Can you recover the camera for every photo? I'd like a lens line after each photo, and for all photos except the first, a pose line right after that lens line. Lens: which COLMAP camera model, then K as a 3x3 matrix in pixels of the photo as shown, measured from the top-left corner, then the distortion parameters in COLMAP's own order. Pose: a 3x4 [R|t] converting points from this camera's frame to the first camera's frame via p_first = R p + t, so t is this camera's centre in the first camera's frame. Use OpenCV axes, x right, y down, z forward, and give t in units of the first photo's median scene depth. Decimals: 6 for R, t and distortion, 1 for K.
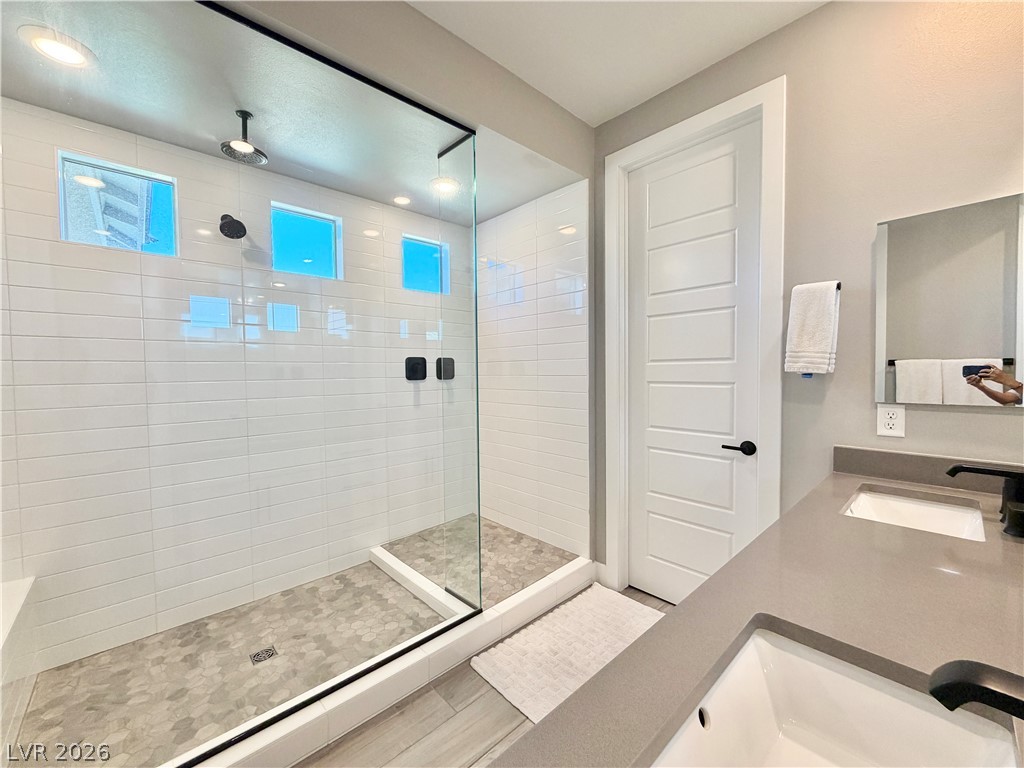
lens RADIAL K [[409.4, 0, 512.9], [0, 409.4, 383.9], [0, 0, 1]] dist [0.001078, 0.000169]
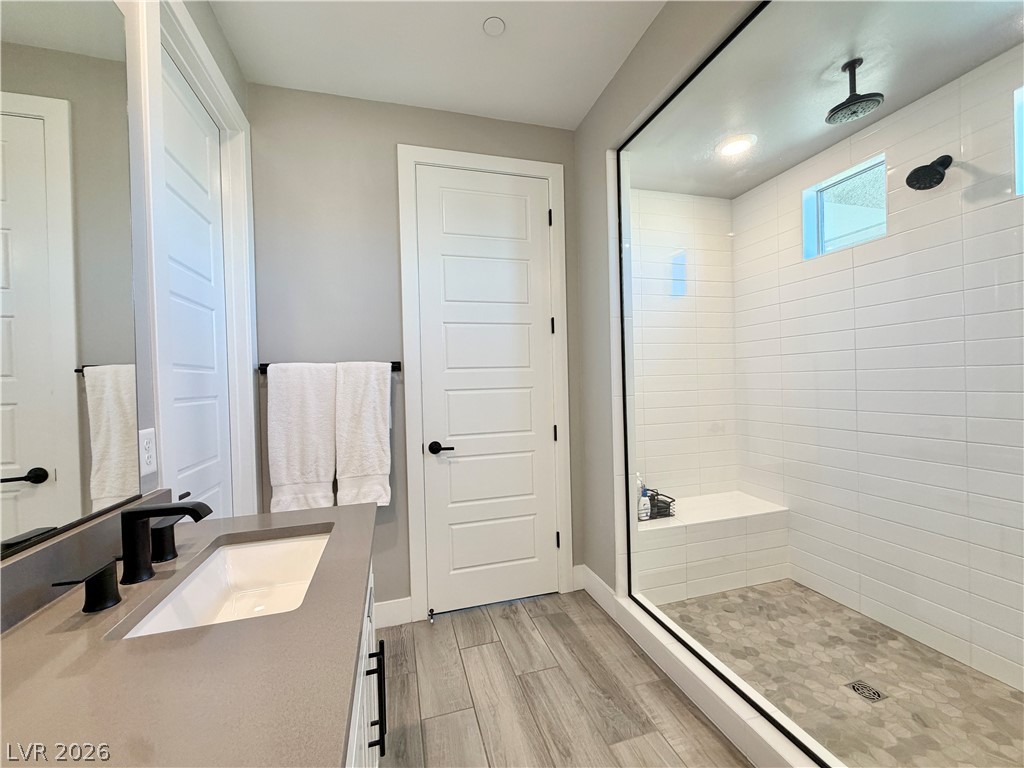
lens RADIAL K [[409.4, 0, 508.9], [0, 409.4, 384.7], [0, 0, 1]] dist [0.001078, 0.000169]
pose [[-0.453199, 0.030044, -0.890903, 0.467591], [0.005492, 0.999507, 0.030913, -0.002635], [0.891392, 0.009117, -0.453141, 0.724917]]
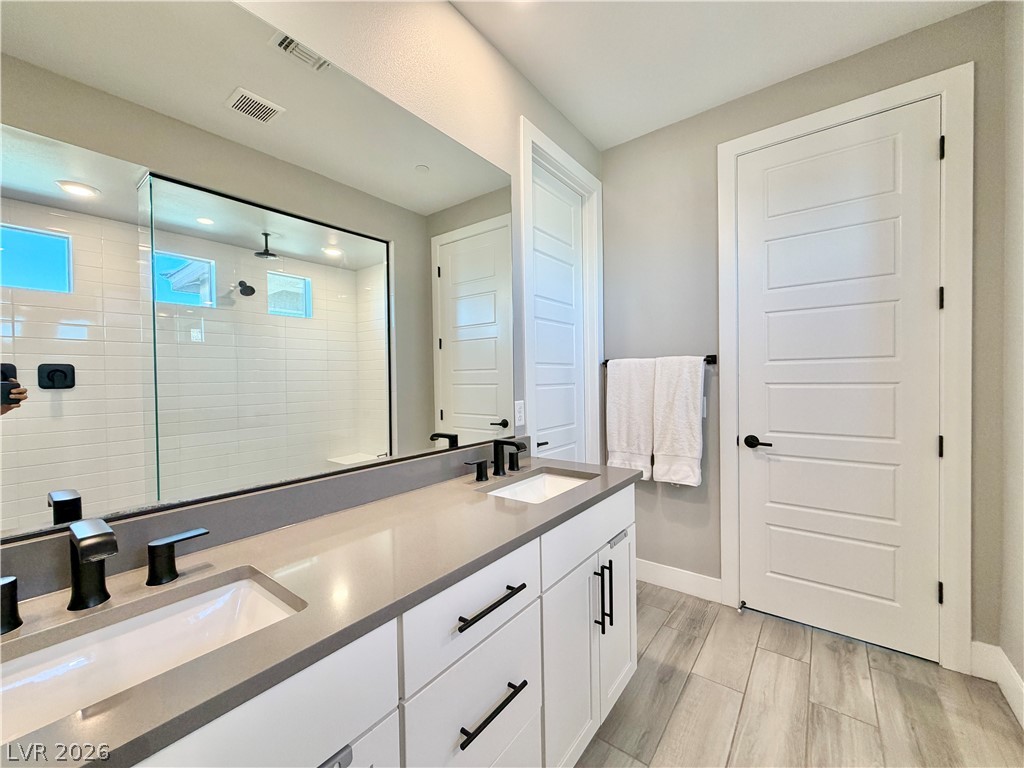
lens RADIAL K [[409.4, 0, 509.1], [0, 409.4, 384.4], [0, 0, 1]] dist [0.001078, 0.000169]
pose [[-0.986112, 0.028350, -0.163645, 0.383746], [0.021019, 0.998704, 0.046356, -0.014989], [0.164747, 0.042272, -0.985430, 1.013791]]
